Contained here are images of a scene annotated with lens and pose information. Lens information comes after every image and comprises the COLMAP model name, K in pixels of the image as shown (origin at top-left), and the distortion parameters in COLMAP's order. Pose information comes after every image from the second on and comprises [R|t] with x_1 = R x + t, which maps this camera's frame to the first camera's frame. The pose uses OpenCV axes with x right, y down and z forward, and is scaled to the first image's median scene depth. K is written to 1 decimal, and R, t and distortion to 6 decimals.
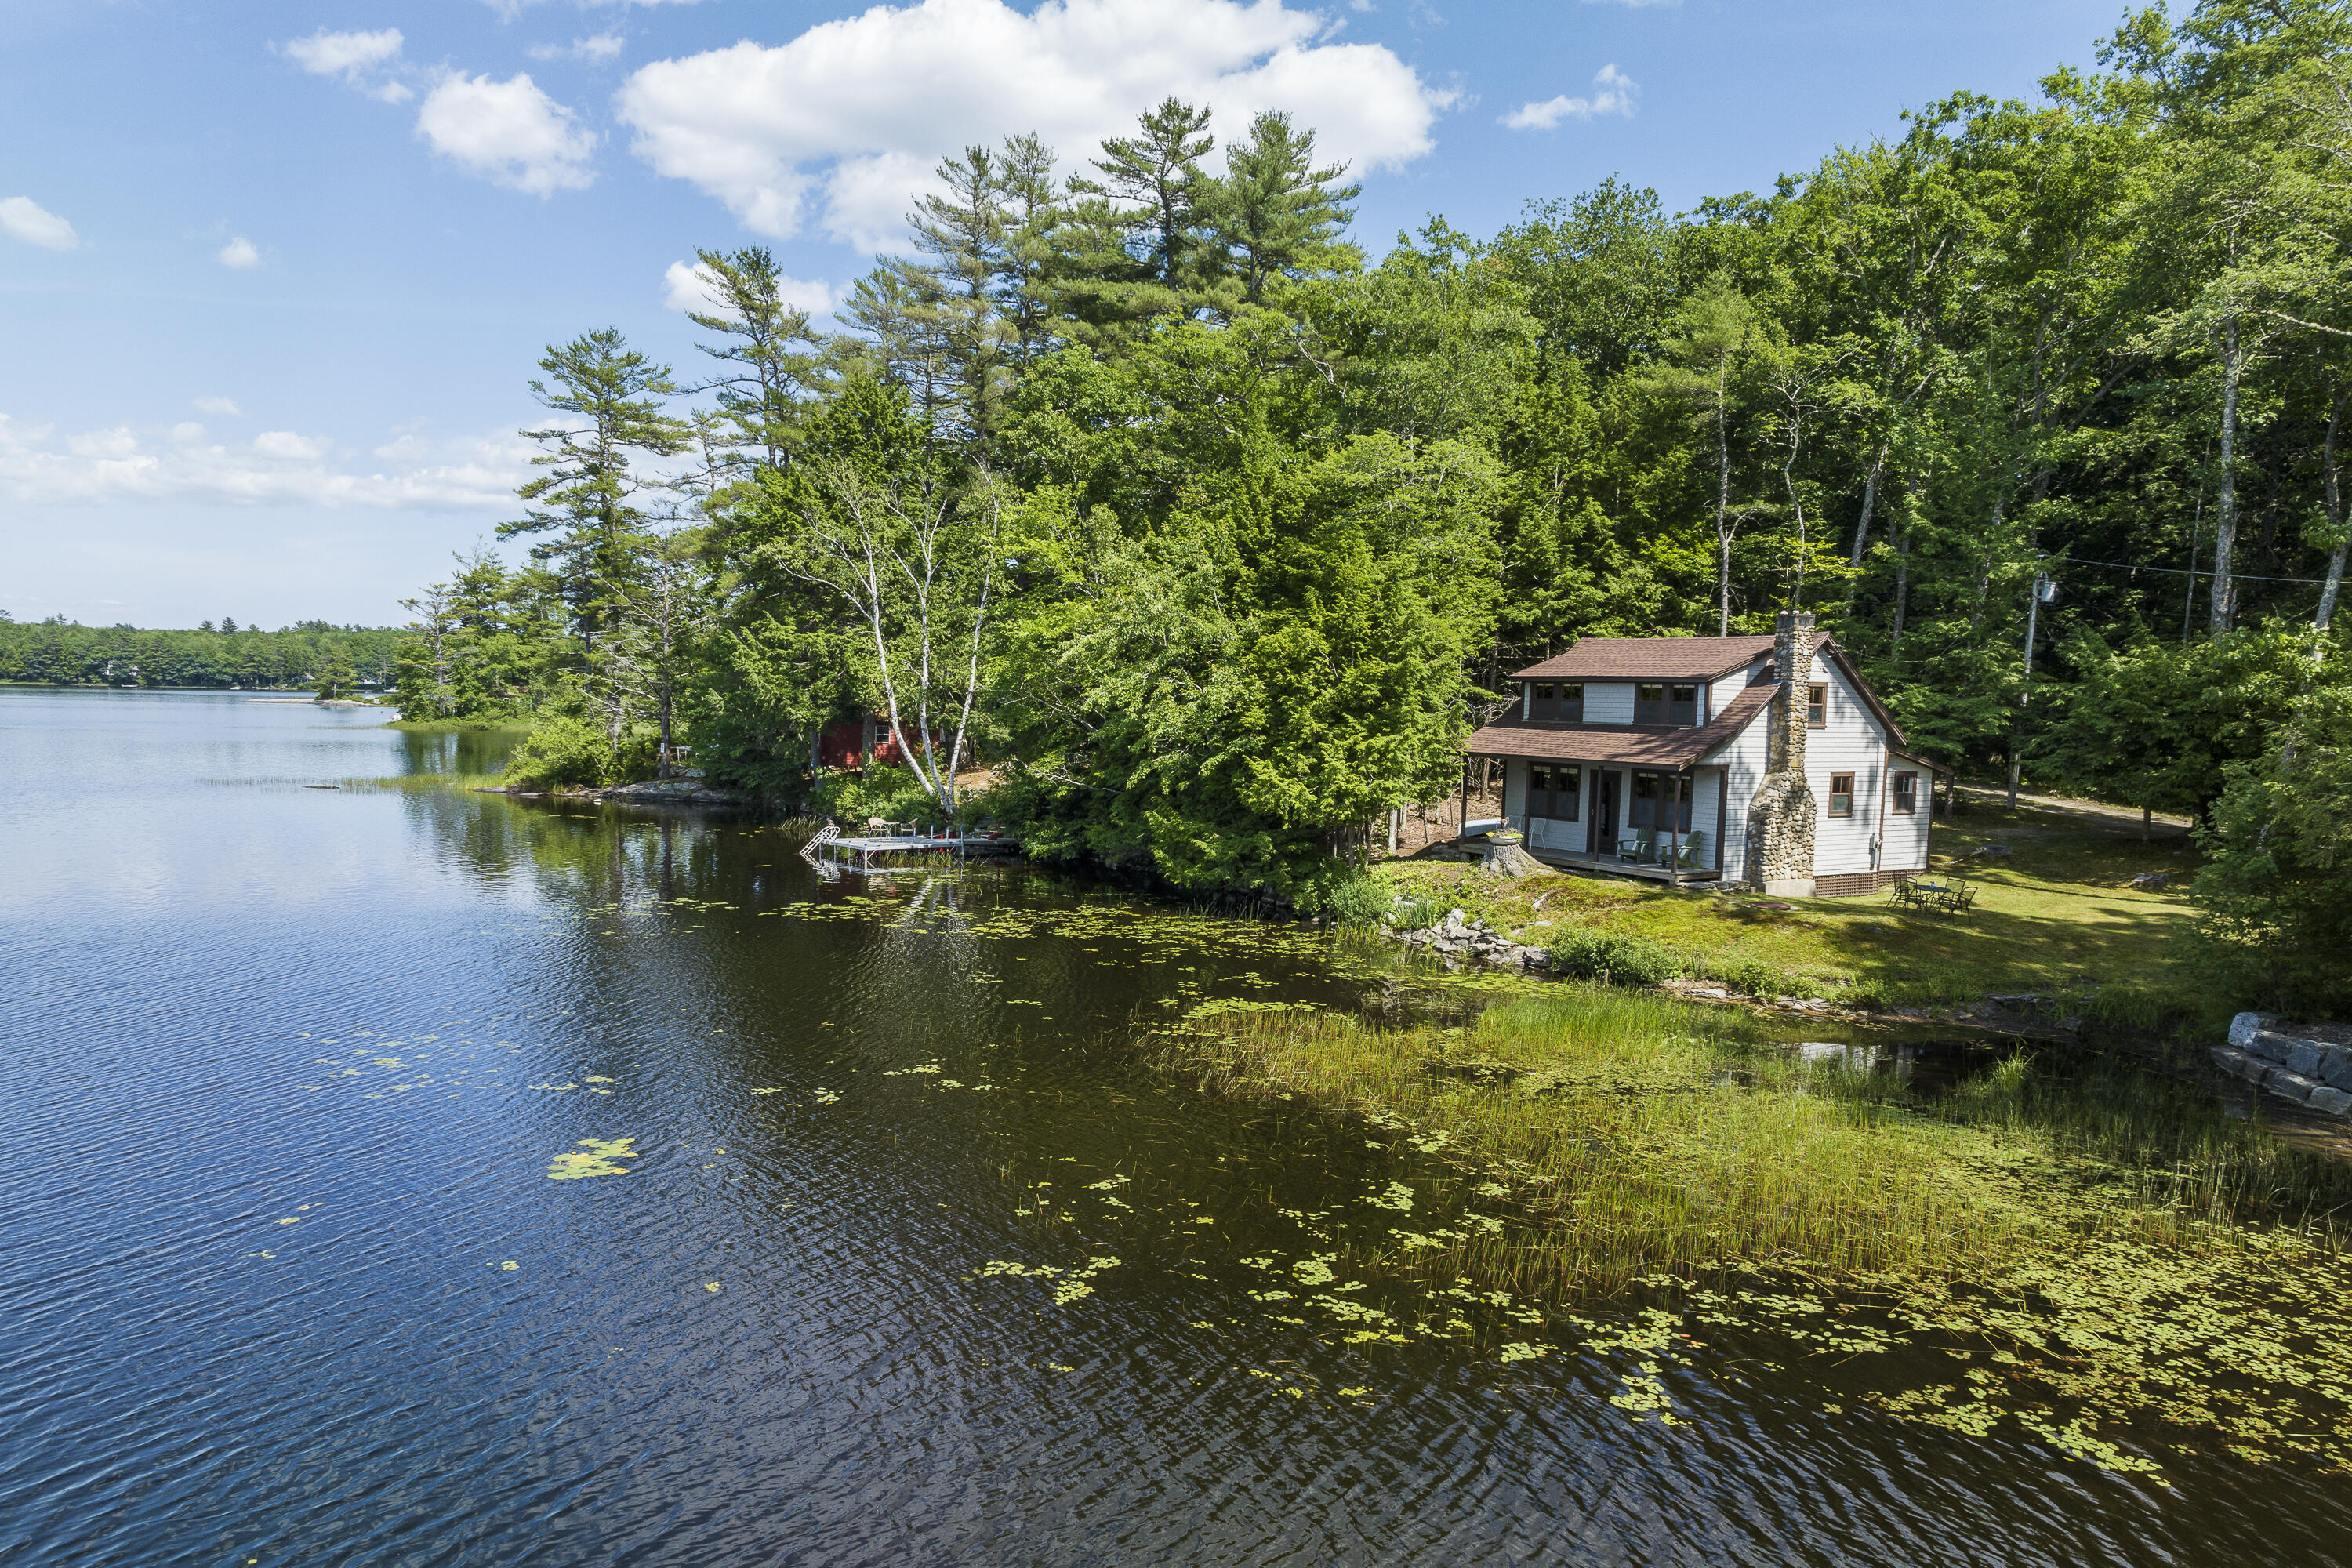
lens RADIAL K [[1582.7, 0, 1166.9], [0, 1582.7, 796.3], [0, 0, 1]] dist [0.008632, 0.002491]
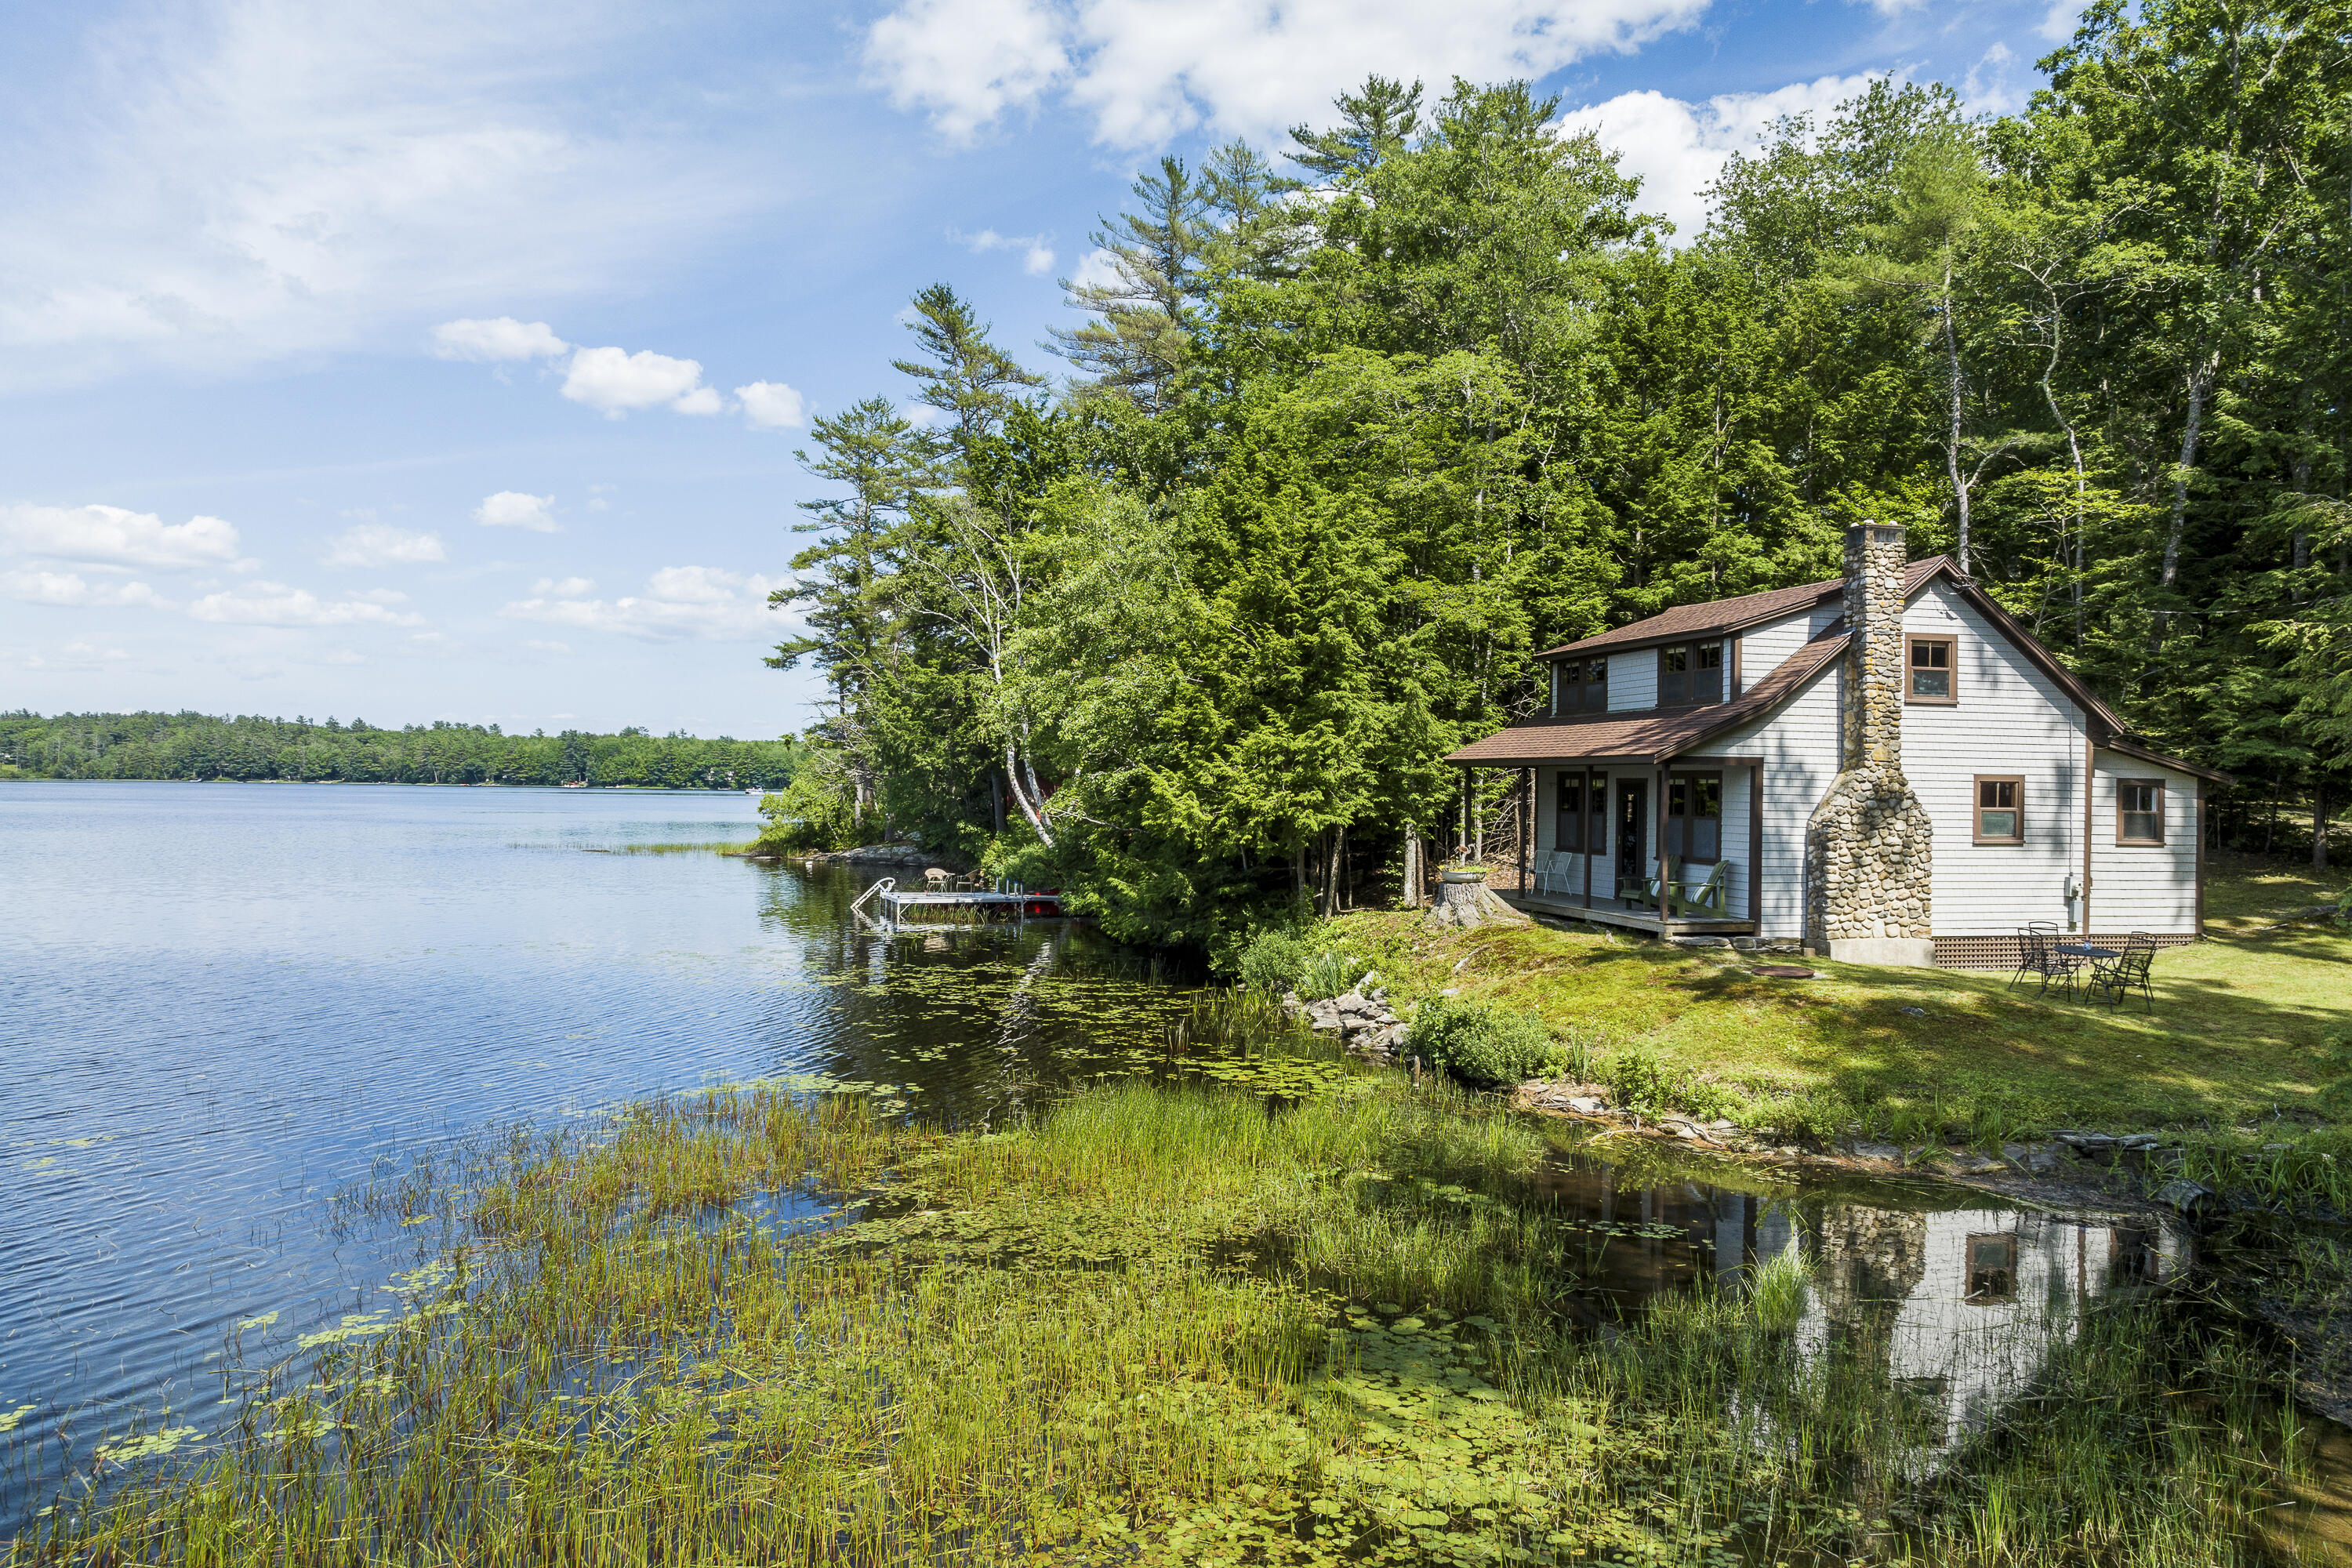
lens RADIAL K [[1590.0, 0, 1177.6], [0, 1590.0, 749.1], [0, 0, 1]] dist [-0.031993, 0.066119]
pose [[0.954093, -0.017134, -0.299019, 0.289711], [-0.009908, 0.996010, -0.088686, 0.033548], [0.299346, 0.087577, 0.950117, 0.277423]]
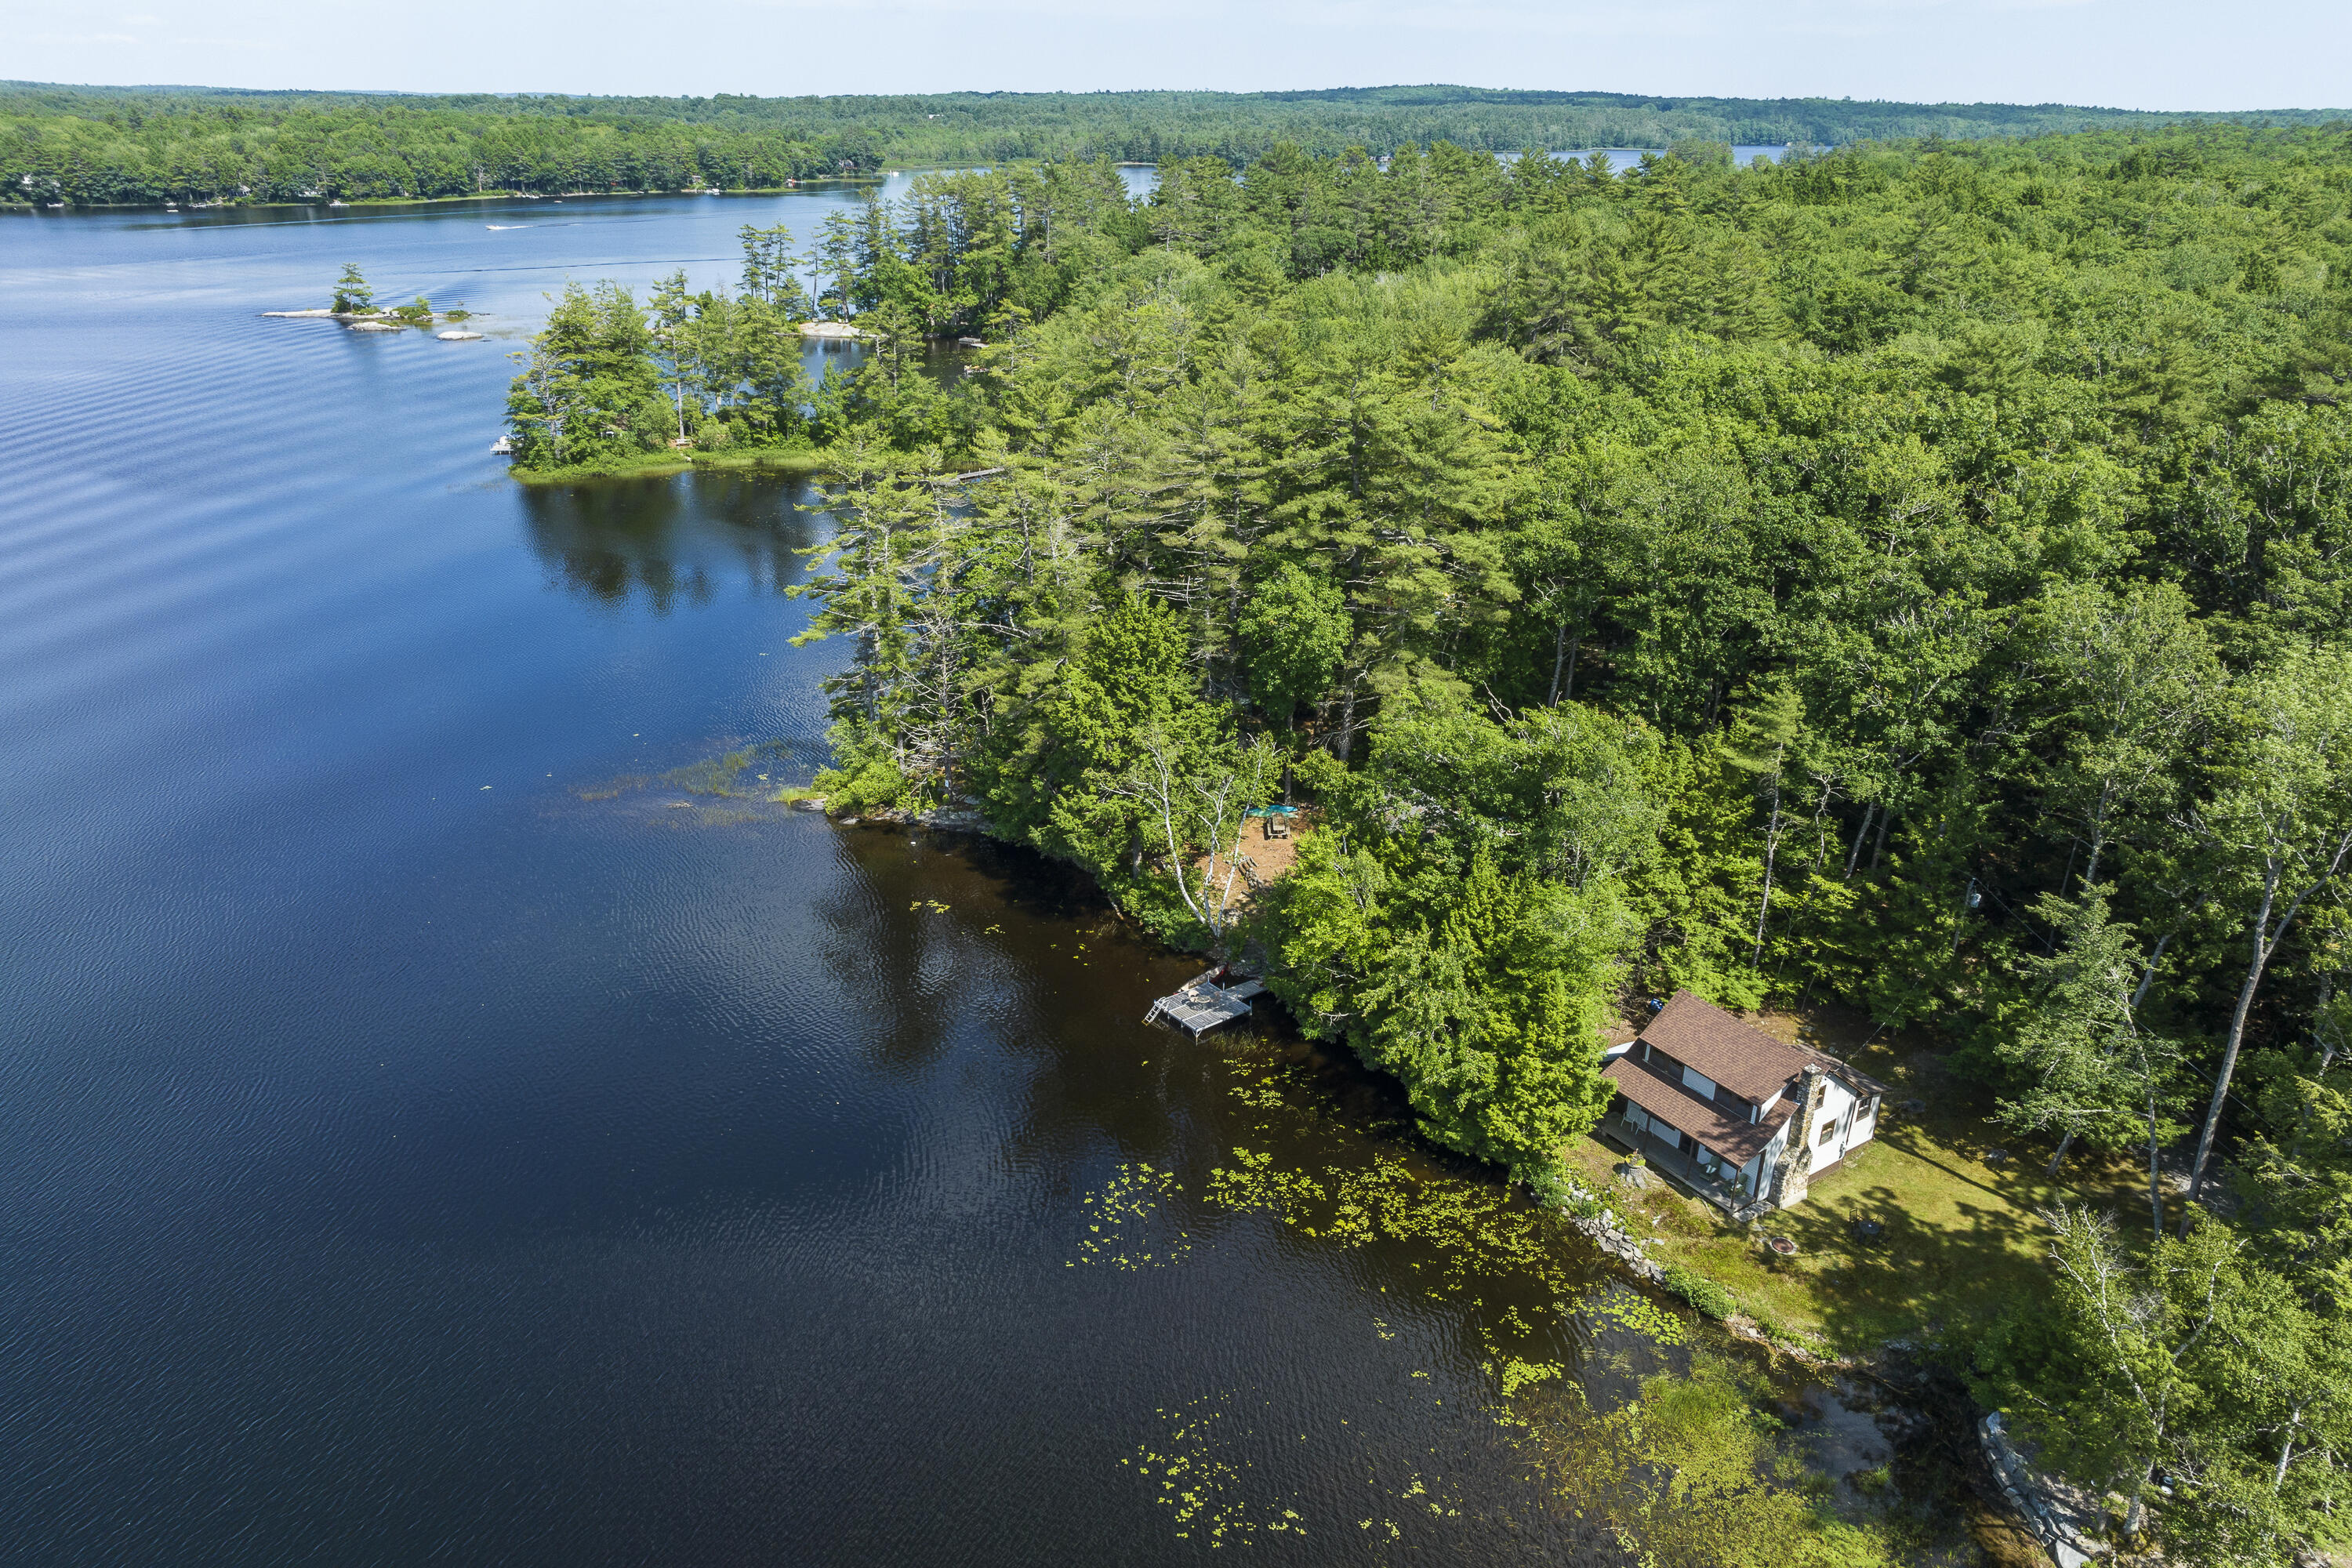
lens RADIAL K [[1582.7, 0, 1166.9], [0, 1582.7, 796.3], [0, 0, 1]] dist [0.008632, 0.002491]
pose [[0.999546, -0.024020, 0.018186, -0.314019], [0.016335, 0.939279, 0.342765, -0.923507], [-0.025315, -0.342313, 0.939245, -0.479863]]
